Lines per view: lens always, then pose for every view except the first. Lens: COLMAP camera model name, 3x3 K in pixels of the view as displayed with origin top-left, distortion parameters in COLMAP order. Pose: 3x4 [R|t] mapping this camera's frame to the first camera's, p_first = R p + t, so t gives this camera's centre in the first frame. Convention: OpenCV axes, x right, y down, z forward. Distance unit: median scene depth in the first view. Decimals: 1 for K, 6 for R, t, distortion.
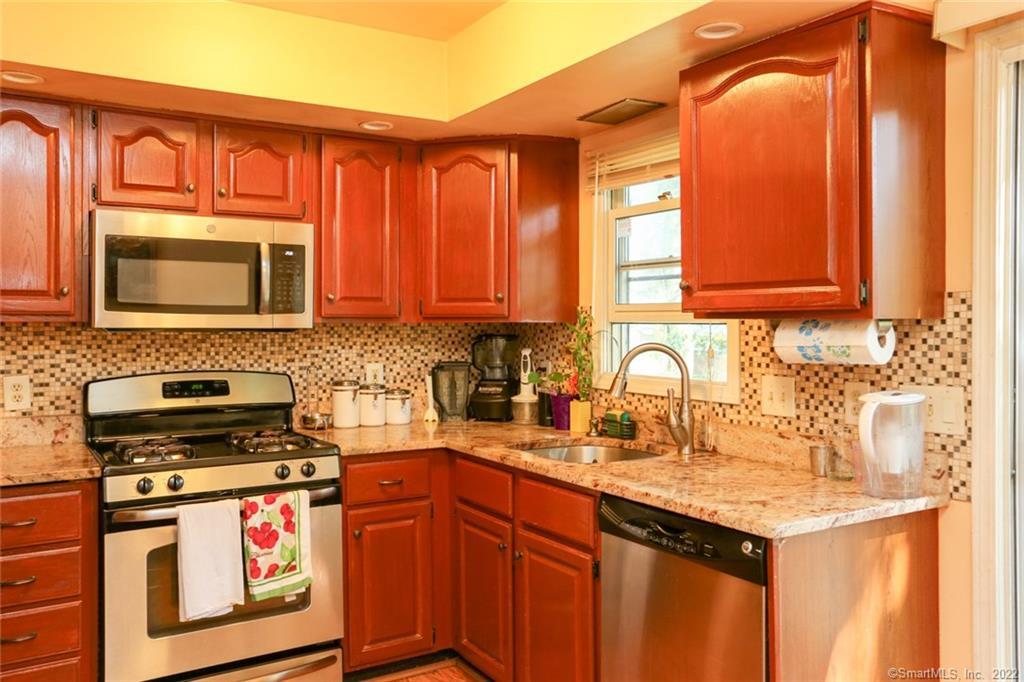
lens RADIAL K [[849.2, 0, 499.4], [0, 849.2, 317.0], [0, 0, 1]] dist [-0.019610, 0.058321]
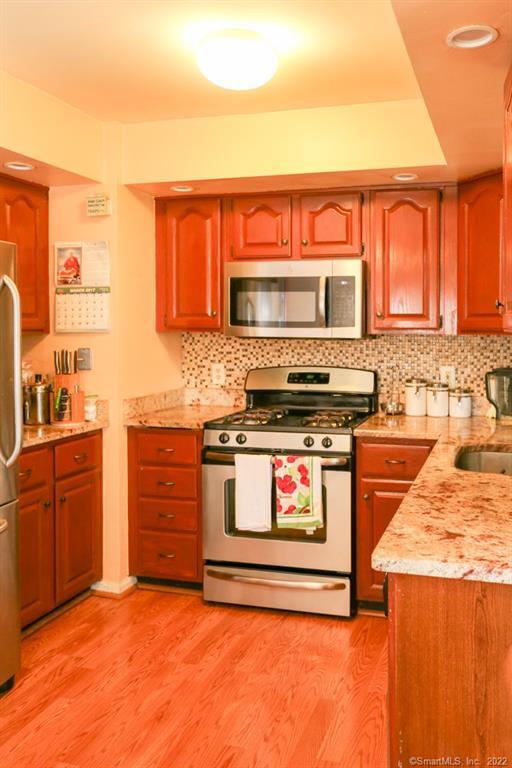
lens RADIAL K [[636.9, 0, 323.3], [0, 636.9, 339.9], [0, 0, 1]] dist [-0.019610, 0.058321]
pose [[0.703059, 0.020002, -0.710850, 0.444128], [0.000334, 0.999595, 0.028456, -0.012475], [0.711131, -0.020244, 0.702768, 0.252919]]
